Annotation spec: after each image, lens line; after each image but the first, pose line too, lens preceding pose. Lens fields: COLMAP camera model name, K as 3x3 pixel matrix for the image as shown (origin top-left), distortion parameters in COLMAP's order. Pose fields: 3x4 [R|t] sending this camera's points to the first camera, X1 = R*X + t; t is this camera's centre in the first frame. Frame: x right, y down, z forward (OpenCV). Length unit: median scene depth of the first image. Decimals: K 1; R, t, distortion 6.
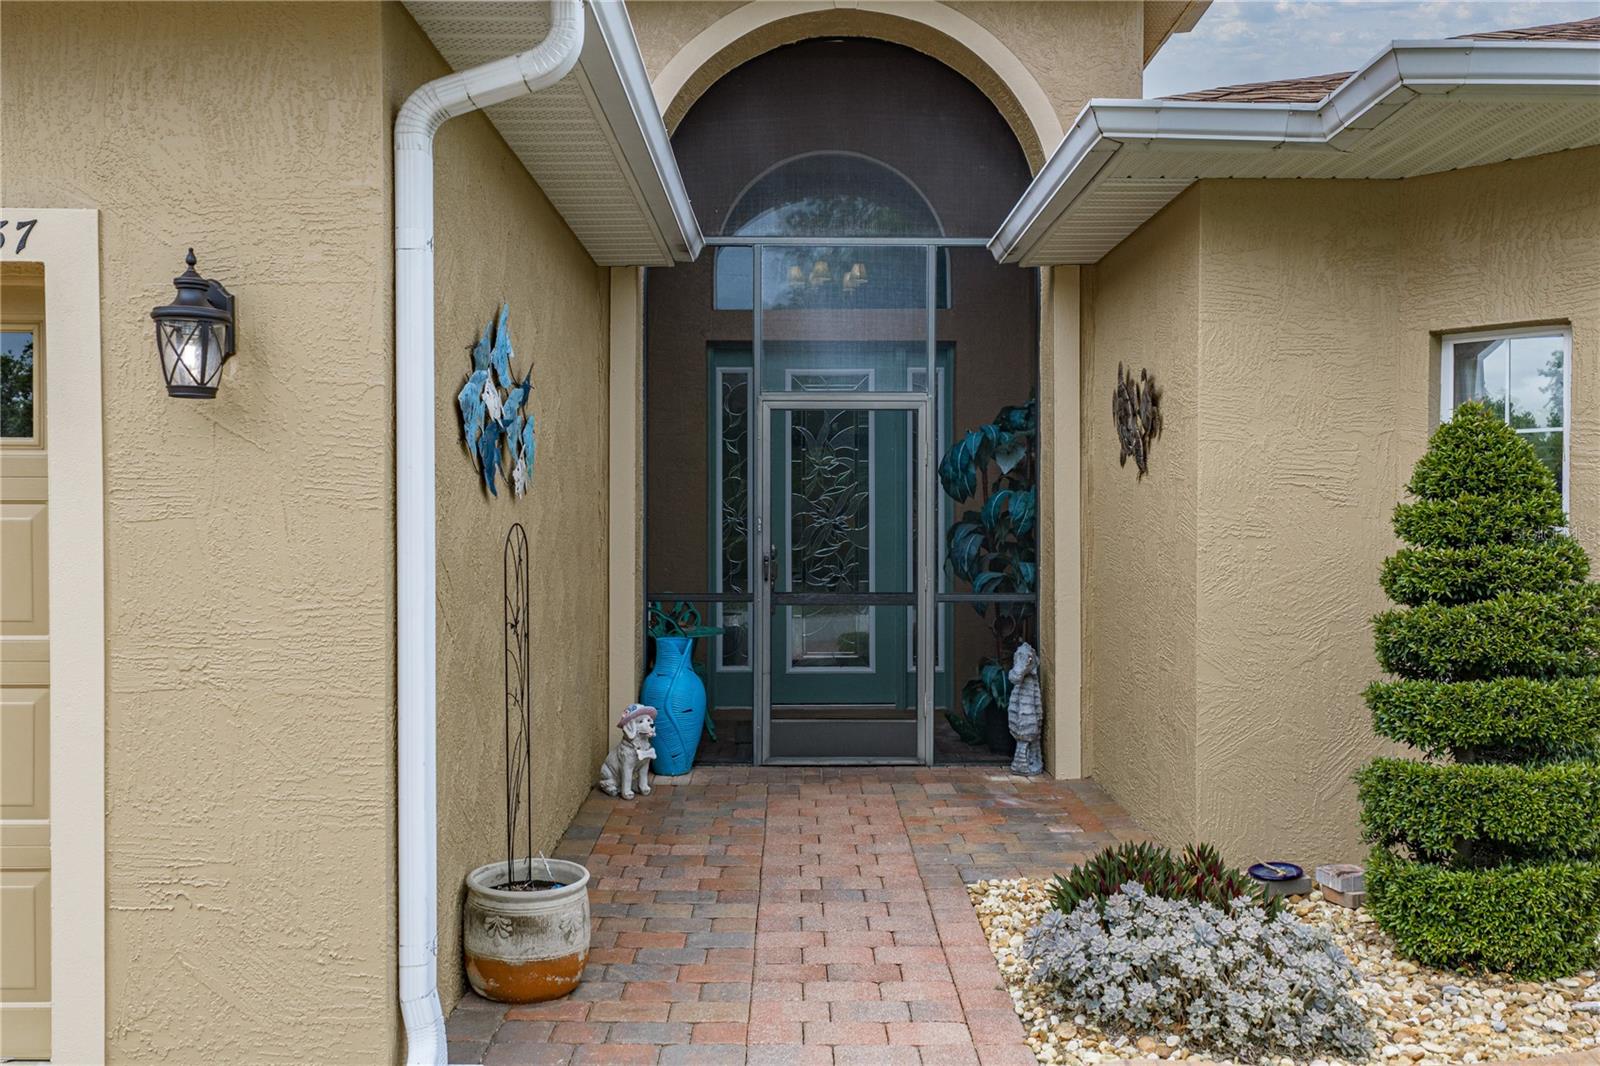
lens RADIAL K [[1342.7, 0, 796.9], [0, 1342.7, 539.4], [0, 0, 1]] dist [0.030677, -0.001292]
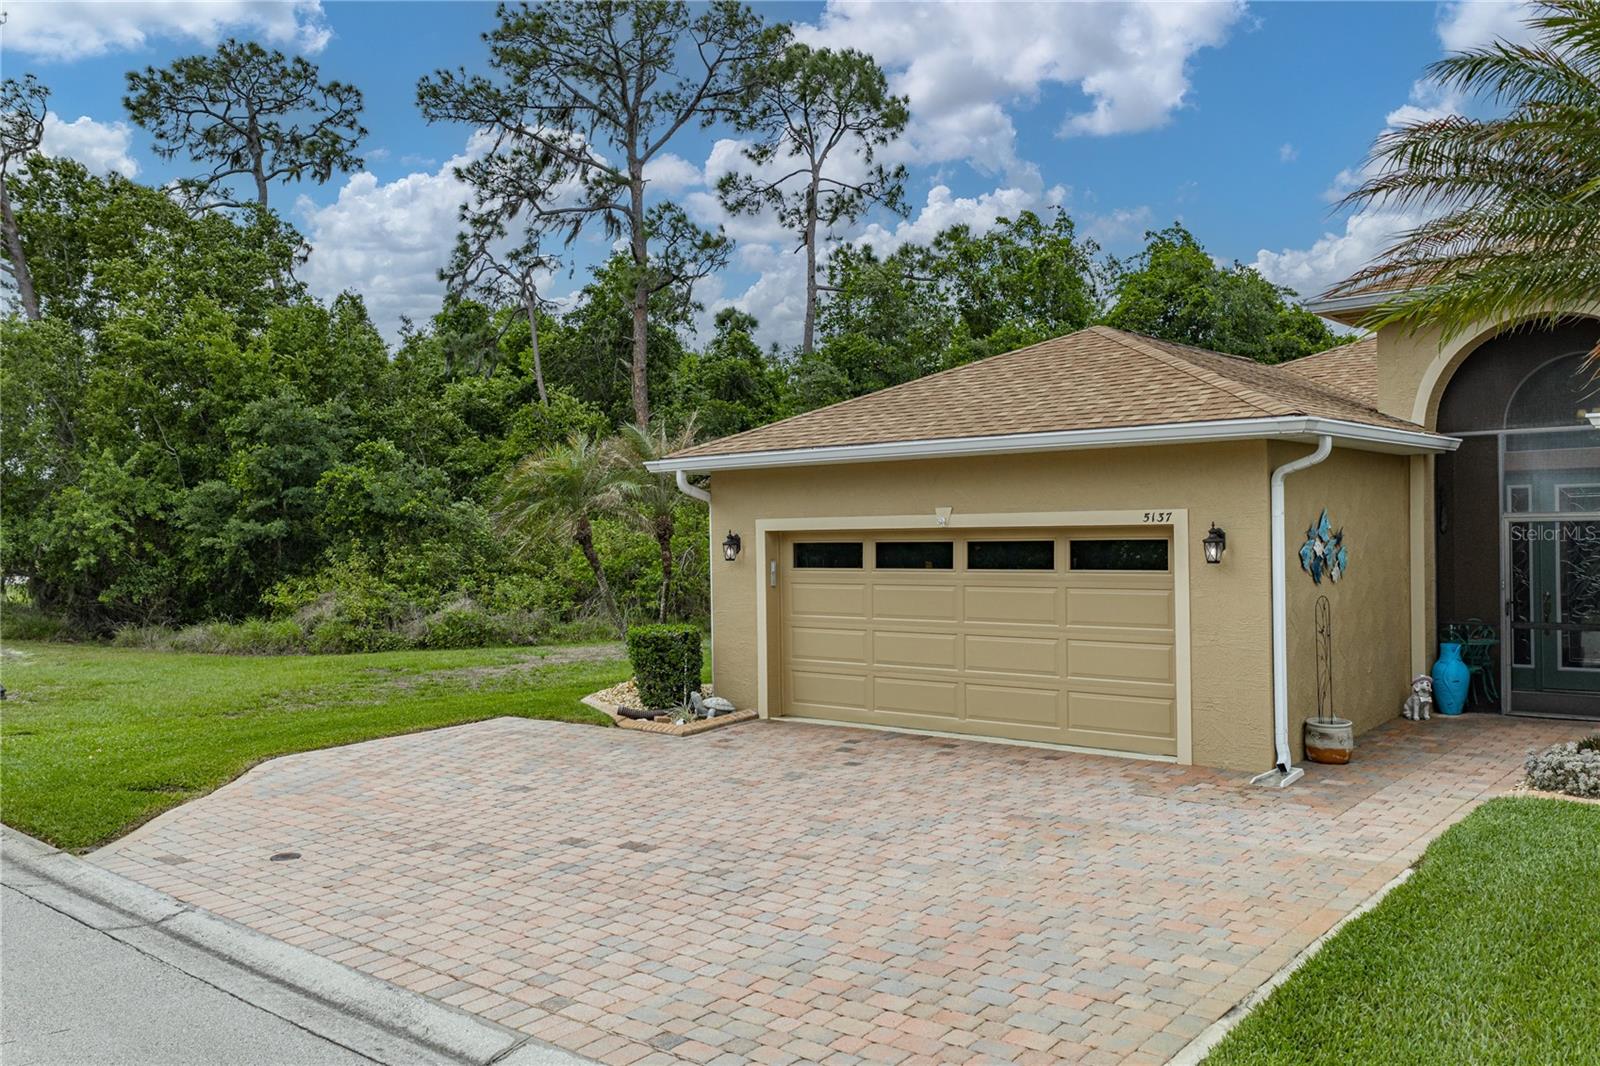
lens RADIAL K [[1320.5, 0, 802.9], [0, 1320.5, 541.3], [0, 0, 1]] dist [0.028474, 0.005942]
pose [[0.757543, -0.008093, -0.652736, 0.481546], [0.005419, 0.999967, -0.006109, -0.070934], [0.652763, 0.001090, 0.757561, -1.119305]]
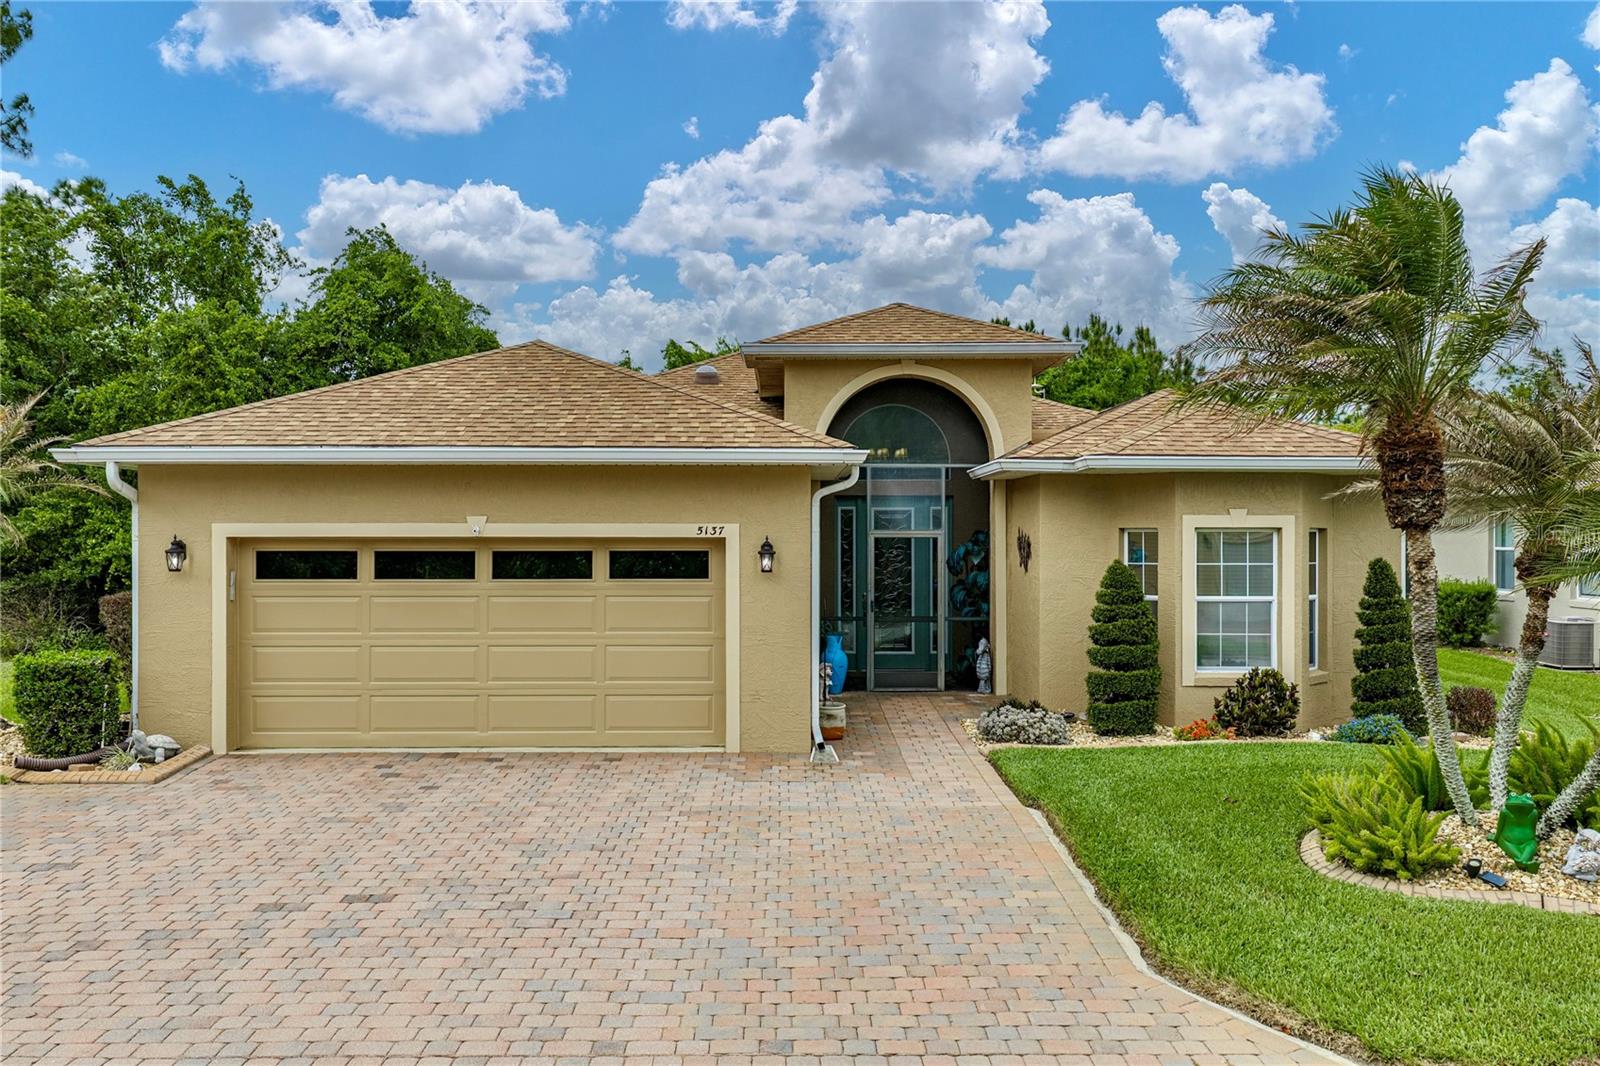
lens RADIAL K [[1342.7, 0, 796.9], [0, 1342.7, 539.4], [0, 0, 1]] dist [0.030677, -0.001292]
pose [[0.999976, -0.000317, 0.006907, -0.184438], [0.000374, 0.999967, -0.008154, -0.081734], [-0.006904, 0.008156, 0.999943, -1.439908]]
